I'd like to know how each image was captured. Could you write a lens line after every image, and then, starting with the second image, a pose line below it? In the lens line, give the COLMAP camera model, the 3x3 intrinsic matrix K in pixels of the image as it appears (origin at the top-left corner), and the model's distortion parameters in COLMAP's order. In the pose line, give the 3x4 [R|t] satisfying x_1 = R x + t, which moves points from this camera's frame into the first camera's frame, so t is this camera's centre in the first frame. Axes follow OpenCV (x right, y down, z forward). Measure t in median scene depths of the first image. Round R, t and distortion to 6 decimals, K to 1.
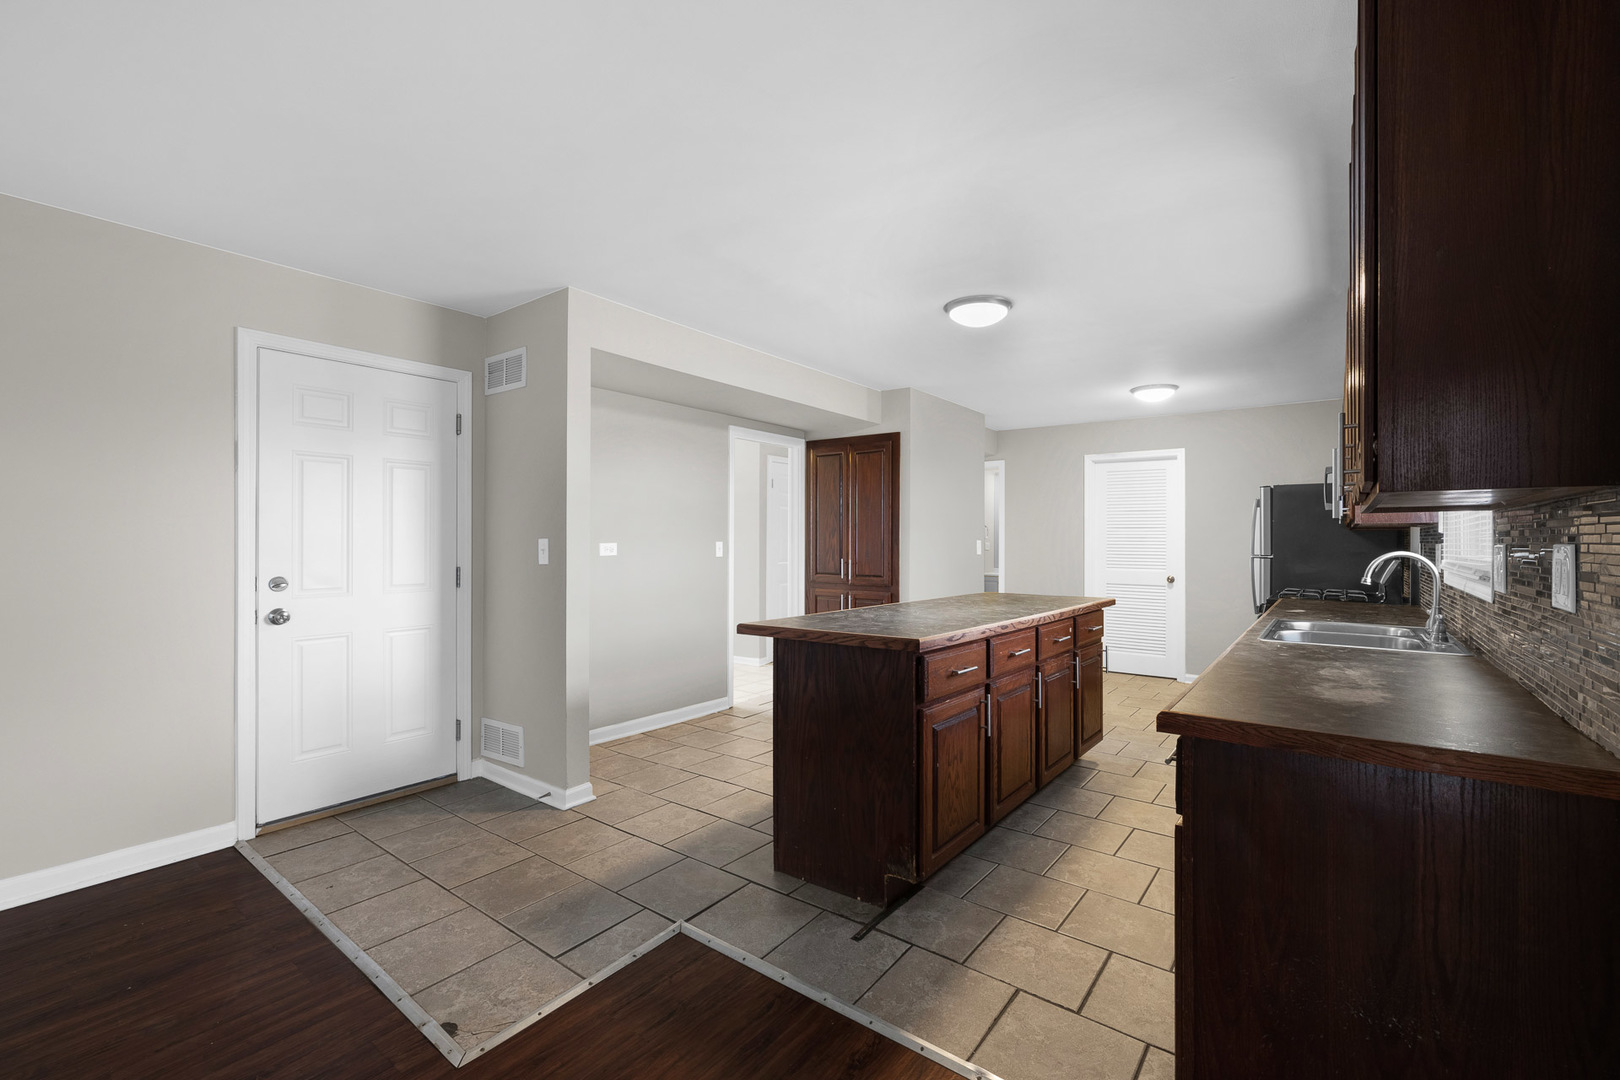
lens RADIAL K [[651.4, 0, 807.8], [0, 651.4, 535.9], [0, 0, 1]] dist [0.003104, 0.000133]
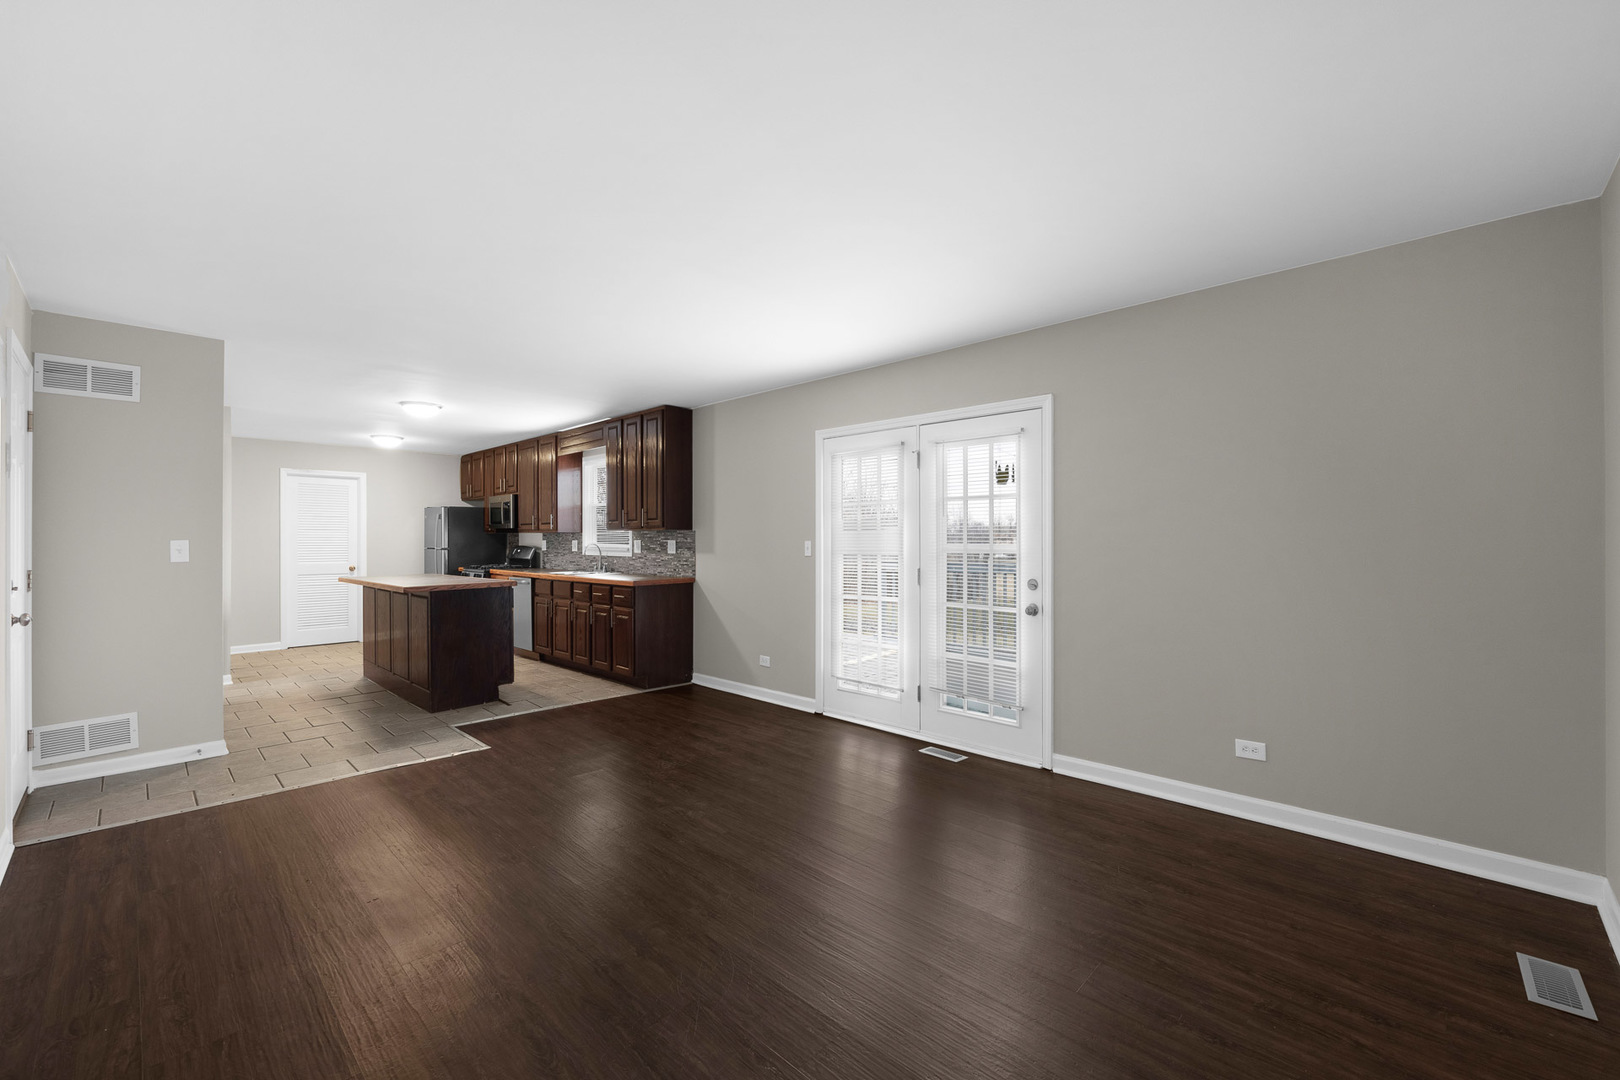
lens RADIAL K [[651.4, 0, 817.7], [0, 651.4, 540.8], [0, 0, 1]] dist [0.003104, 0.000133]
pose [[0.153303, -0.006184, 0.988160, -1.344416], [-0.000298, 0.999980, 0.006304, -0.002416], [-0.988179, -0.001261, 0.153298, -0.300160]]
